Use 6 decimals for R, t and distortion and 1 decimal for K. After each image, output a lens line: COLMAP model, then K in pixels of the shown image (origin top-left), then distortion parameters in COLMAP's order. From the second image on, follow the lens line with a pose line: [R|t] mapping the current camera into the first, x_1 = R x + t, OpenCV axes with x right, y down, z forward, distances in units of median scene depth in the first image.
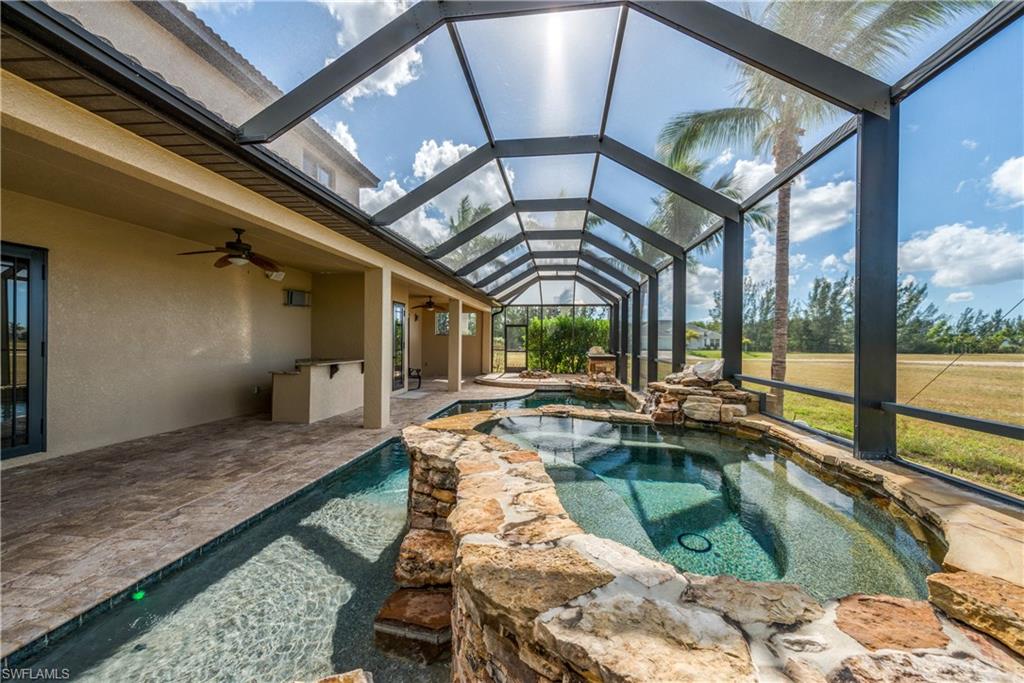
lens RADIAL K [[400.9, 0, 517.1], [0, 400.9, 339.4], [0, 0, 1]] dist [0.011815, -0.000296]
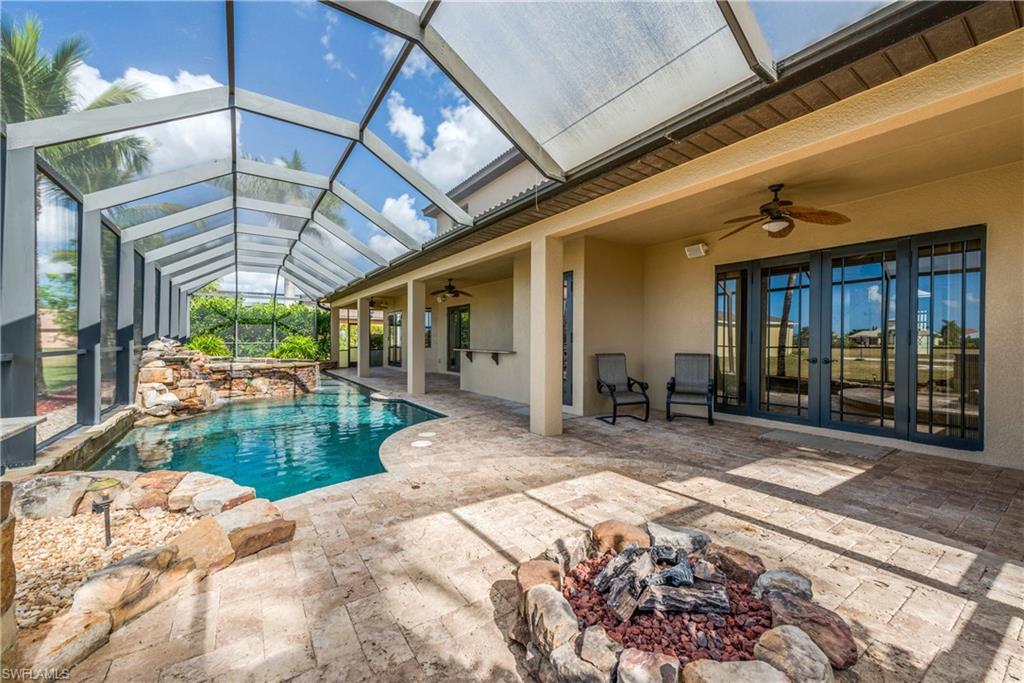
lens RADIAL K [[400.9, 0, 512.3], [0, 400.9, 337.9], [0, 0, 1]] dist [0.011815, -0.000296]
pose [[-0.754399, -0.004592, -0.656400, 0.249678], [-0.008316, 0.999962, 0.002562, 0.038981], [0.656363, 0.007391, -0.754409, 1.284505]]
